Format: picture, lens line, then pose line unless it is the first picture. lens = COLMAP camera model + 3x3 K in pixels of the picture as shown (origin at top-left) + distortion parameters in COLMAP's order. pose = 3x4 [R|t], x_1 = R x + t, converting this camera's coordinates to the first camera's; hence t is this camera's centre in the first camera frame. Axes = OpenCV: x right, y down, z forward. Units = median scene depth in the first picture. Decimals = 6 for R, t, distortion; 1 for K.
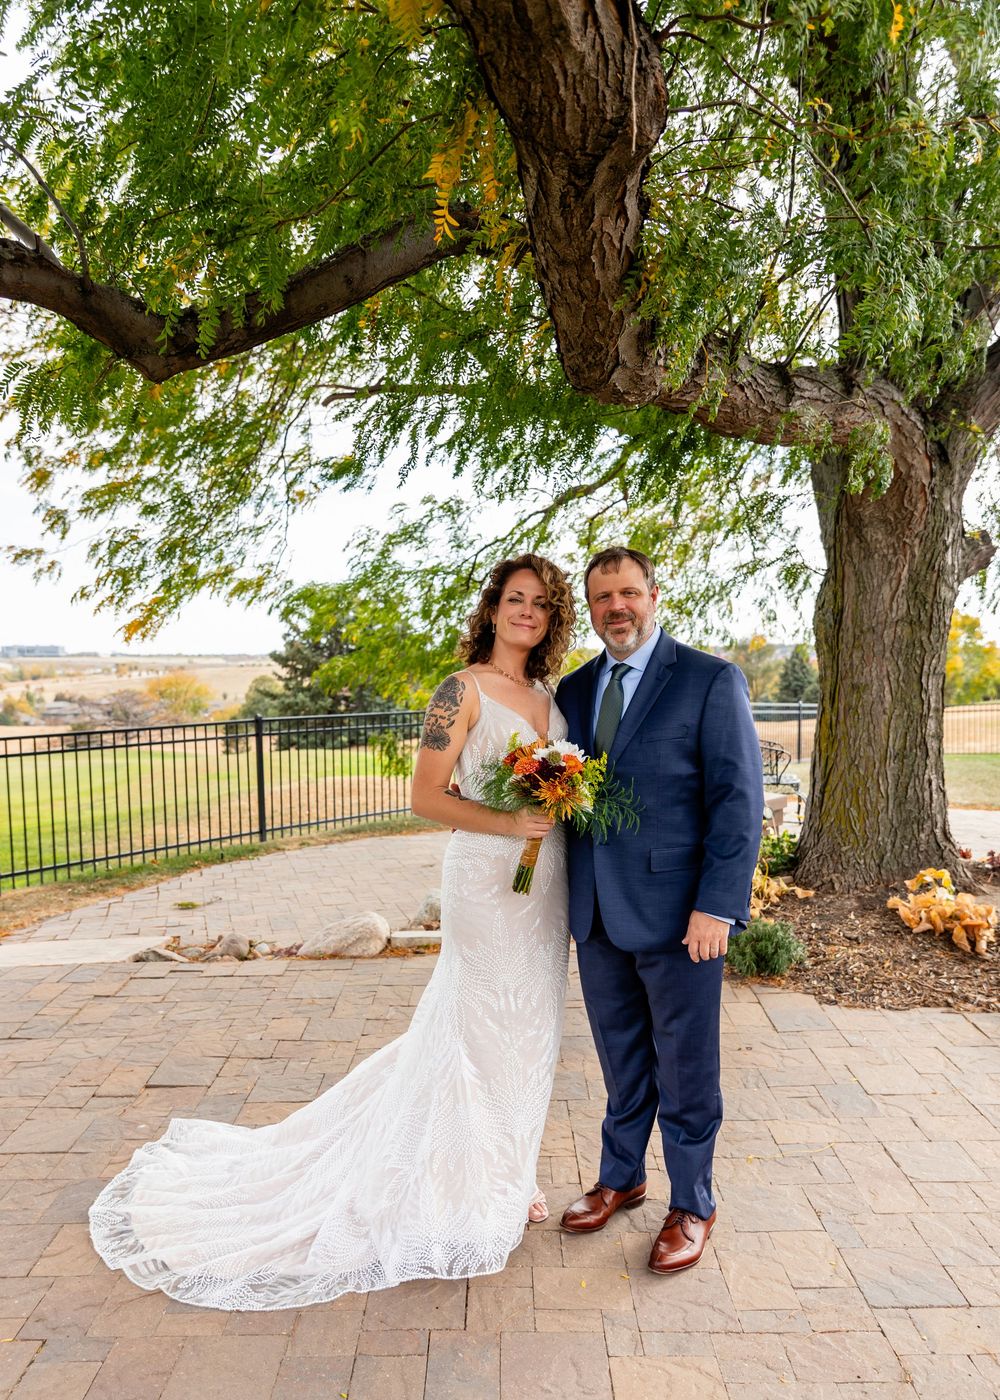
lens RADIAL K [[981.4, 0, 488.2], [0, 981.4, 742.3], [0, 0, 1]] dist [0.008965, 0.000695]
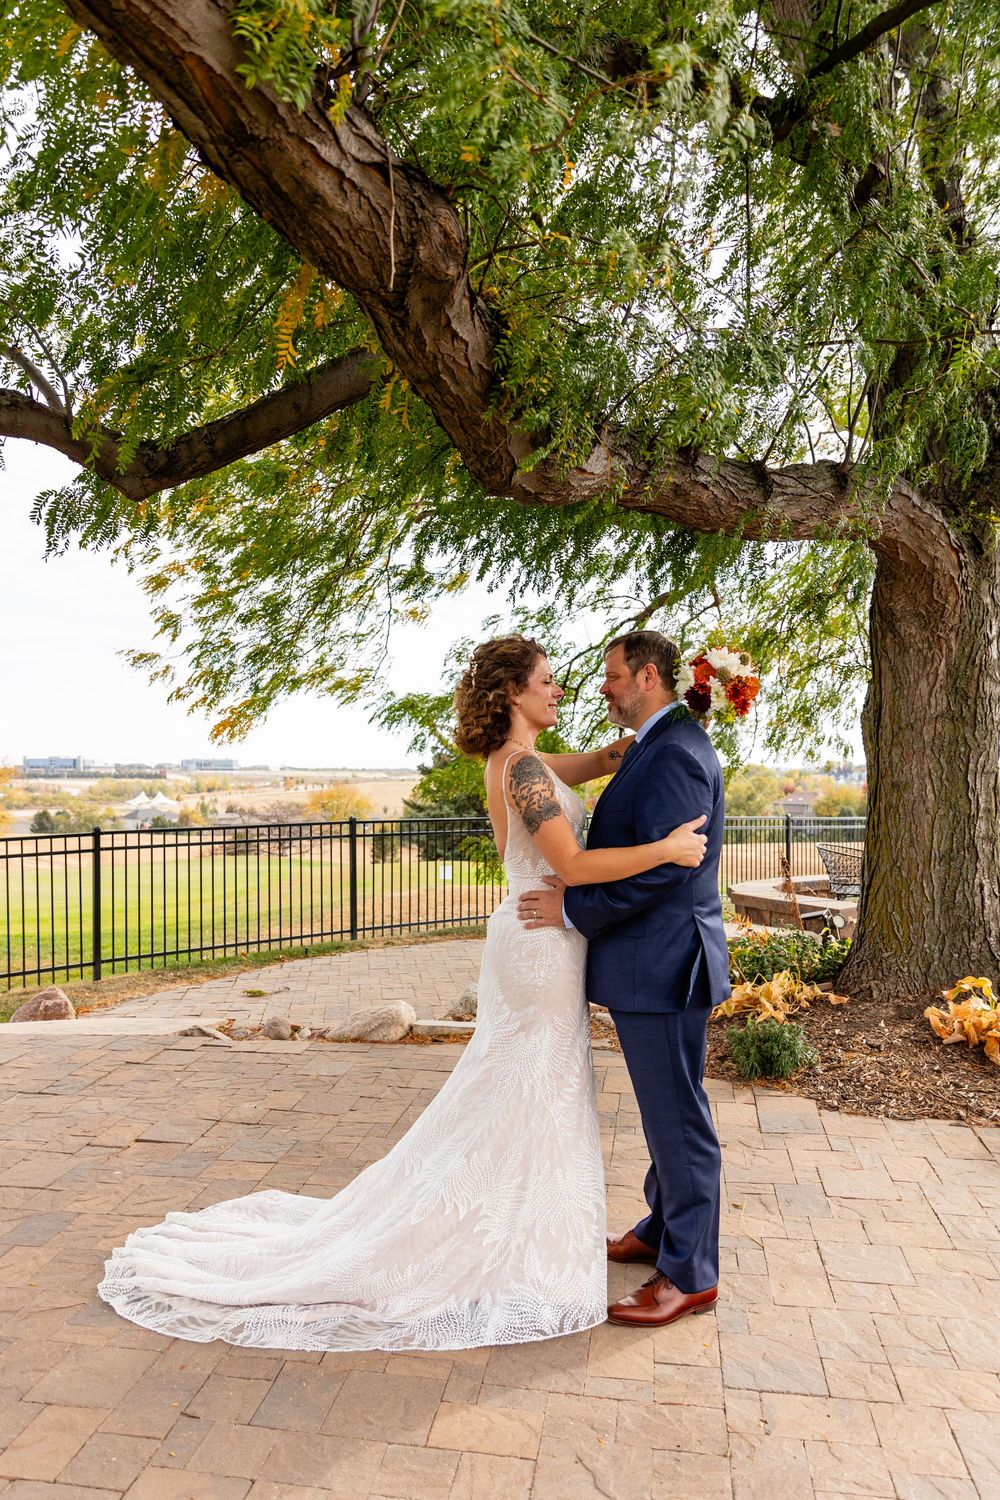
lens RADIAL K [[997.5, 0, 476.5], [0, 997.5, 770.1], [0, 0, 1]] dist [0.009437, -0.006940]
pose [[0.986260, 0.006238, -0.165084, 0.136281], [-0.020754, 0.996048, -0.086356, 0.022987], [0.163893, 0.088596, 0.982492, -0.033737]]
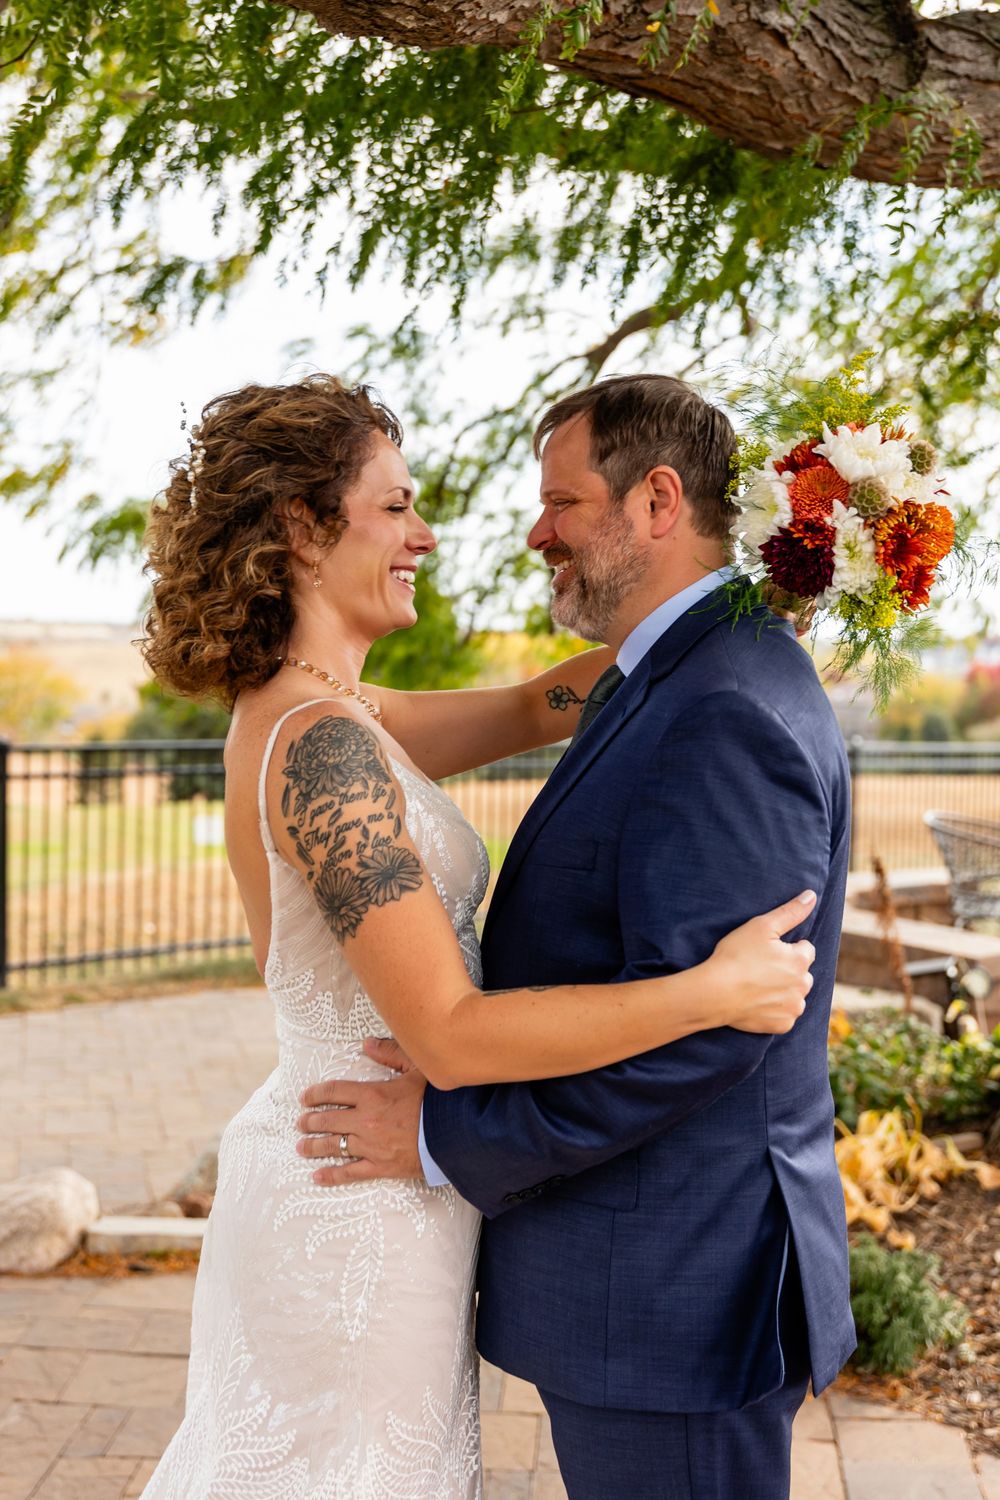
lens RADIAL K [[1833.7, 0, 459.9], [0, 1833.7, 731.8], [0, 0, 1]] dist [0.019209, 0.000000]
pose [[0.997417, 0.033657, -0.063460, 0.123190], [-0.035950, 0.998728, -0.035350, -0.013560], [0.062190, 0.037540, 0.997358, 0.130319]]
